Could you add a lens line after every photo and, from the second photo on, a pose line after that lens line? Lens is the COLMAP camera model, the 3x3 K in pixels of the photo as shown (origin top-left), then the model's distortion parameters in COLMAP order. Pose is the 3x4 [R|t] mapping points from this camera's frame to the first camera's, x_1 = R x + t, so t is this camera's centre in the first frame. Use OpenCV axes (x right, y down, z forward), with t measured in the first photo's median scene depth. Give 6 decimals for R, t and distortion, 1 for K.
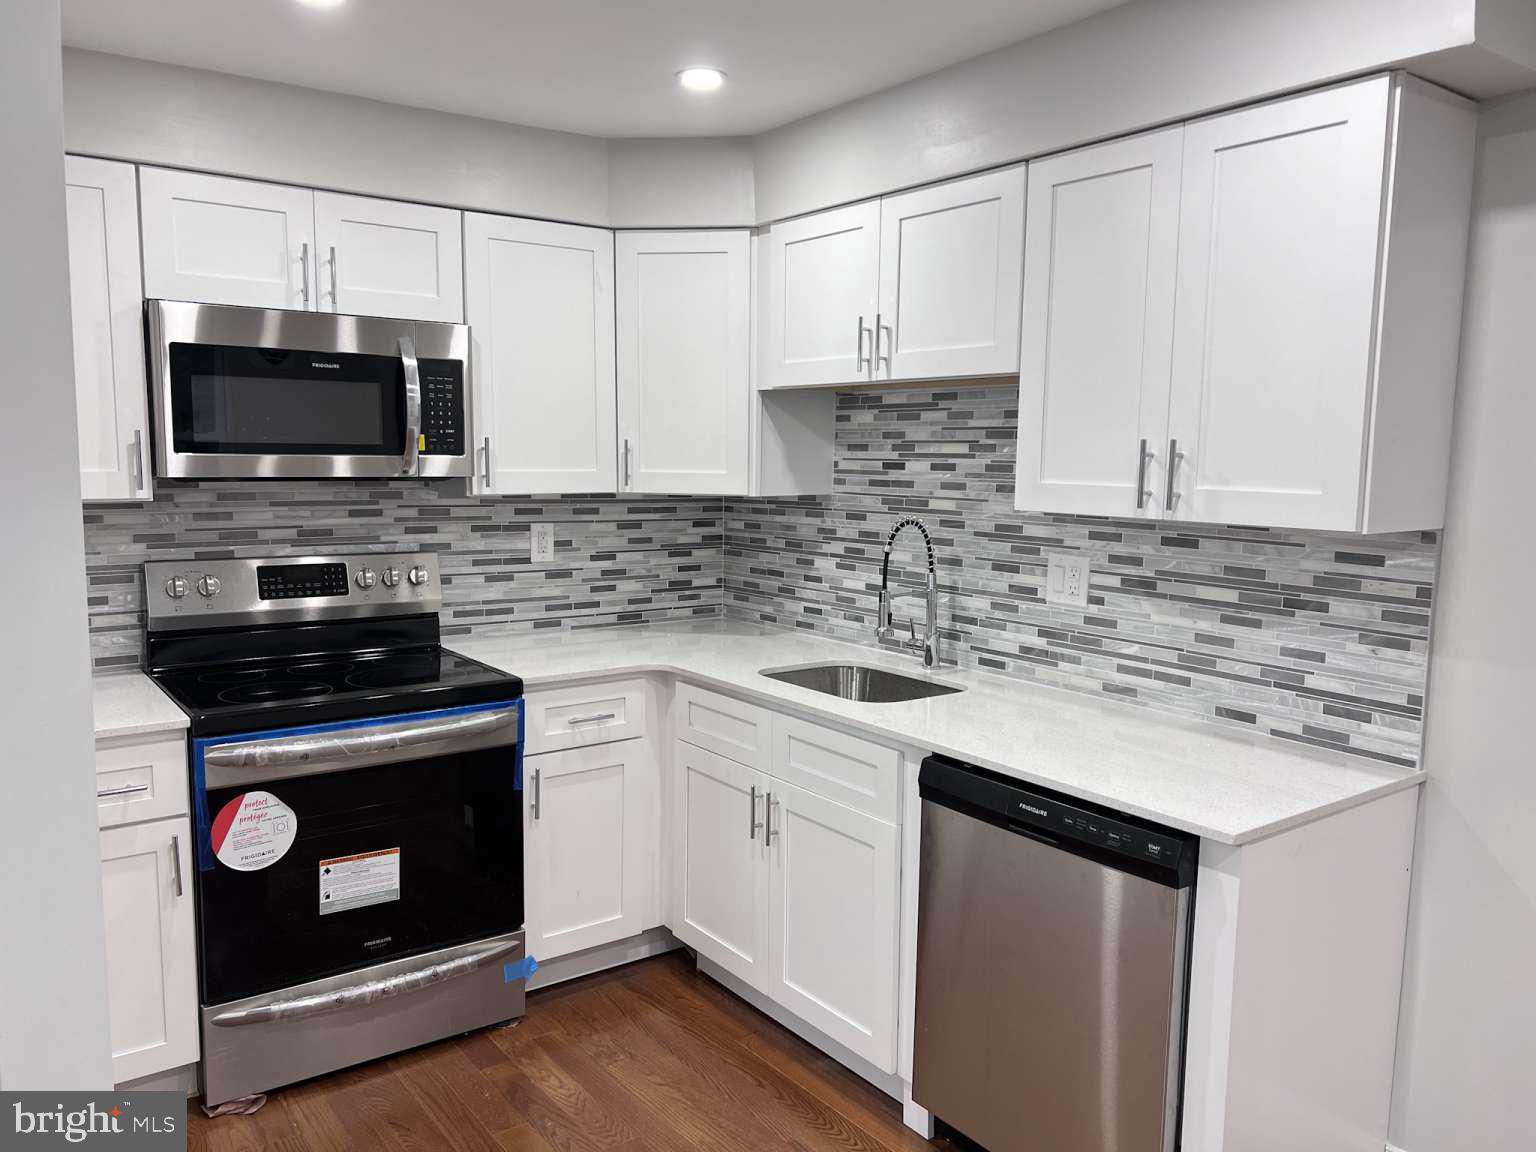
lens RADIAL K [[1140.2, 0, 764.5], [0, 1140.2, 582.0], [0, 0, 1]] dist [0.060637, -0.069175]
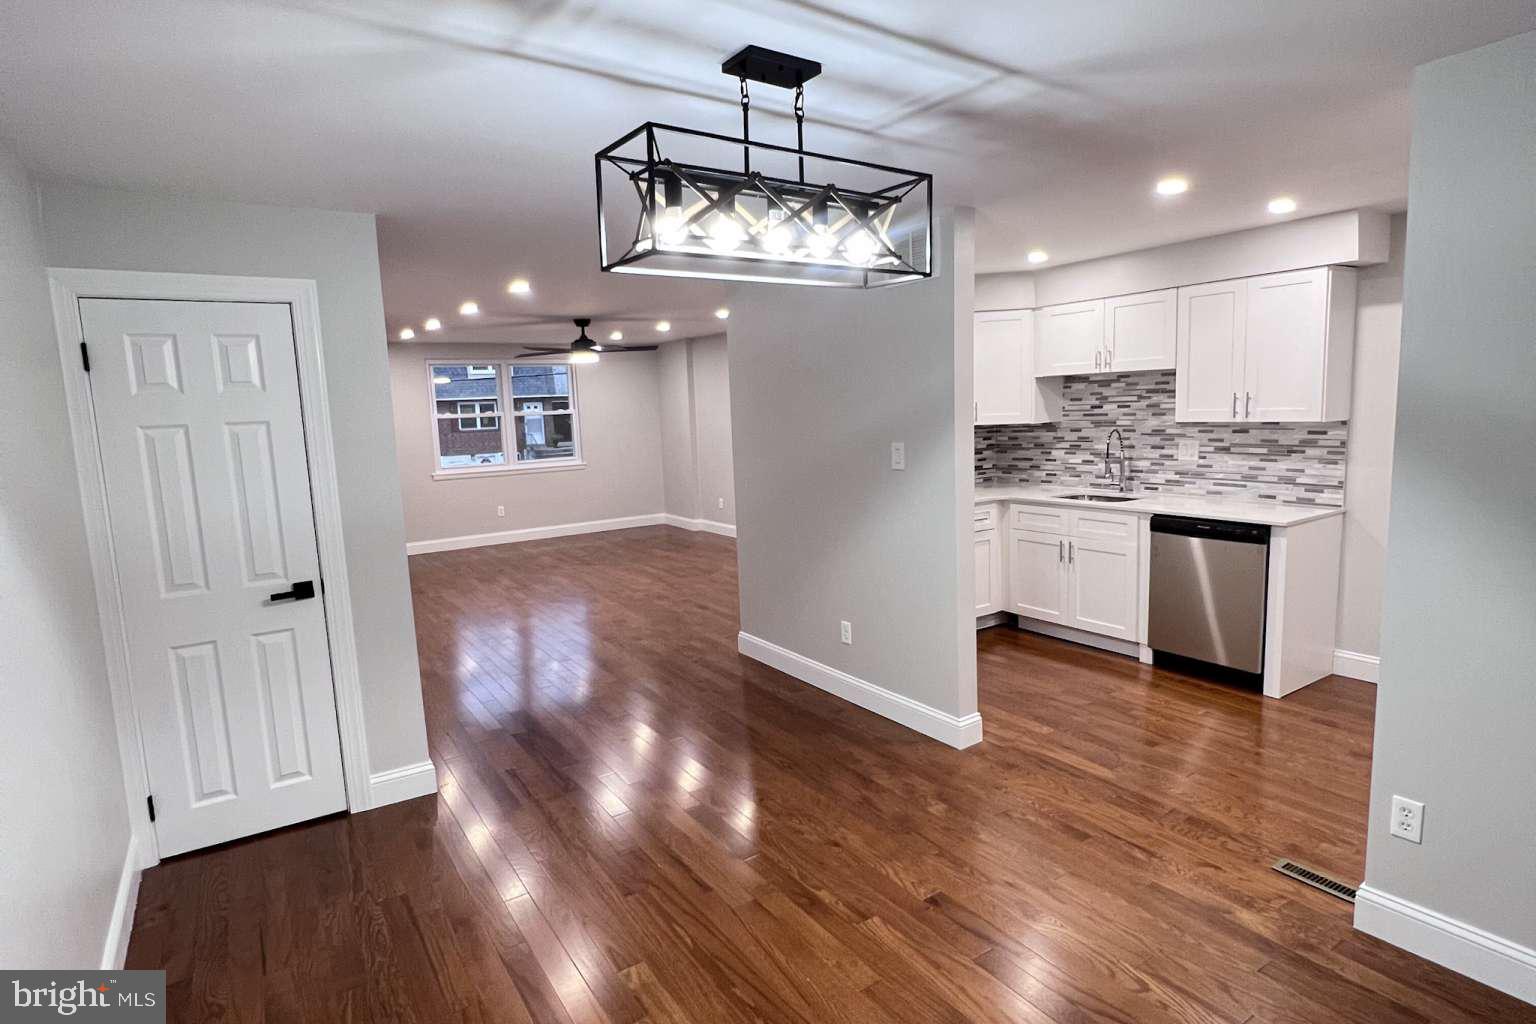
lens RADIAL K [[817.4, 0, 772.0], [0, 817.4, 511.6], [0, 0, 1]] dist [-0.001233, -0.001653]
pose [[0.997252, -0.045282, -0.058636, -0.500021], [0.046252, 0.998813, 0.015300, 0.058368], [0.057874, -0.017970, 0.998162, -0.754597]]
